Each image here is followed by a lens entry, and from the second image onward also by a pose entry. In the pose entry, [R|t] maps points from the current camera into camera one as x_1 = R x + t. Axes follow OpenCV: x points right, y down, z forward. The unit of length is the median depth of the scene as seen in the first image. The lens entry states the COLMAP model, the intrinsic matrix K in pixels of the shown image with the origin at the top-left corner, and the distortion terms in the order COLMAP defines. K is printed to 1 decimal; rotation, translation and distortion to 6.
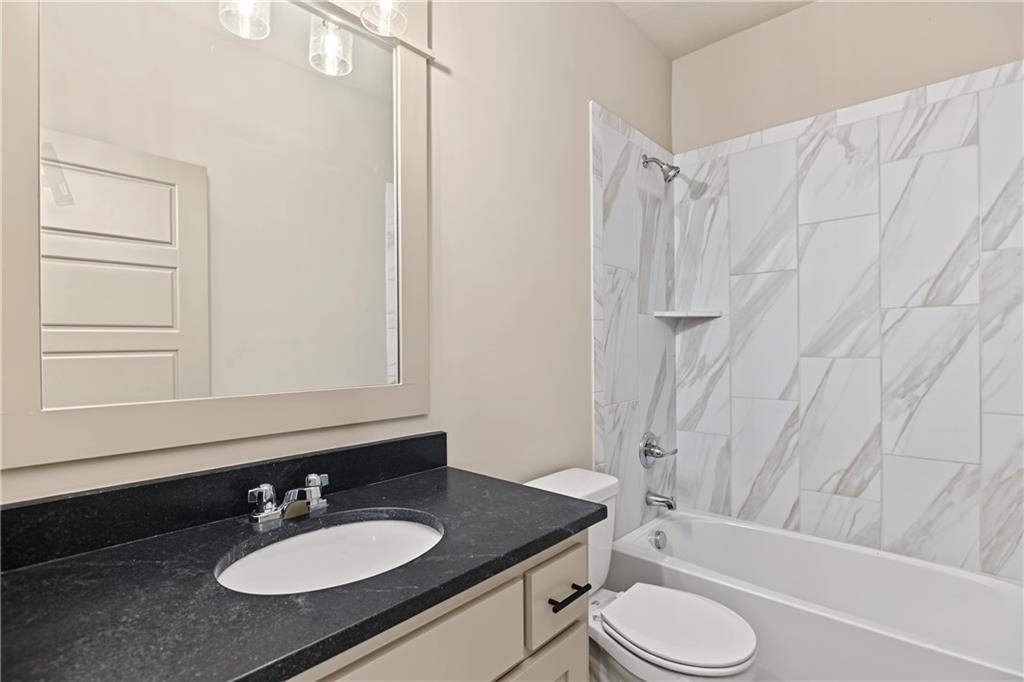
lens RADIAL K [[489.9, 0, 522.8], [0, 489.9, 344.3], [0, 0, 1]] dist [-0.011515, -0.001551]
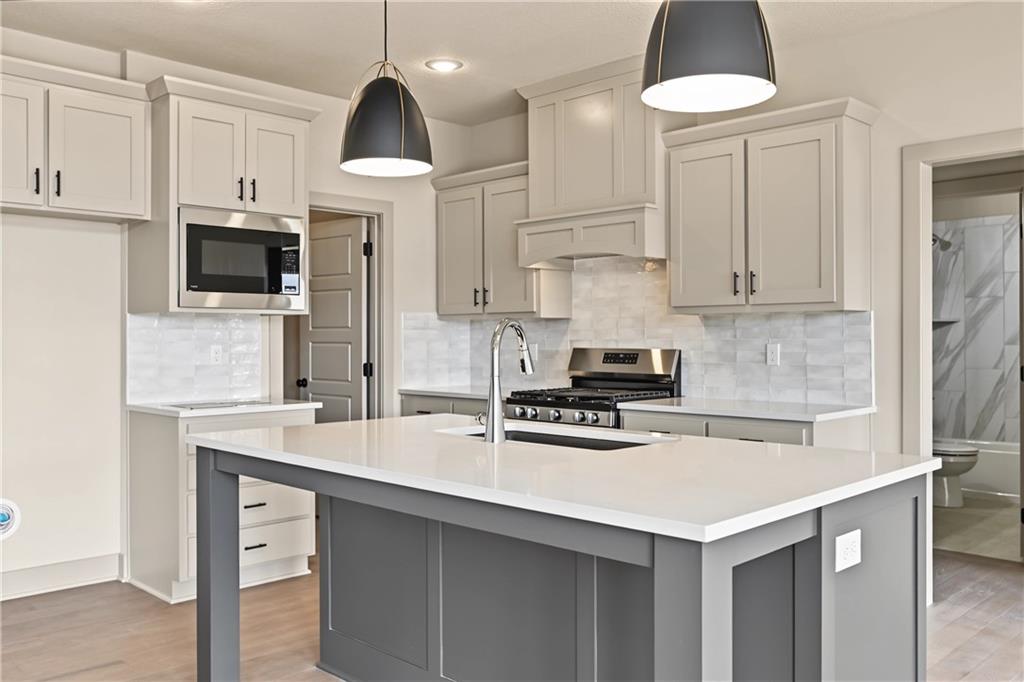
lens RADIAL K [[870.3, 0, 519.9], [0, 870.3, 339.1], [0, 0, 1]] dist [-0.006071, -0.007424]
pose [[0.998344, 0.001759, -0.057495, -0.972995], [-0.001793, 0.999998, -0.000533, 0.009405], [0.057494, 0.000635, 0.998346, -2.161774]]
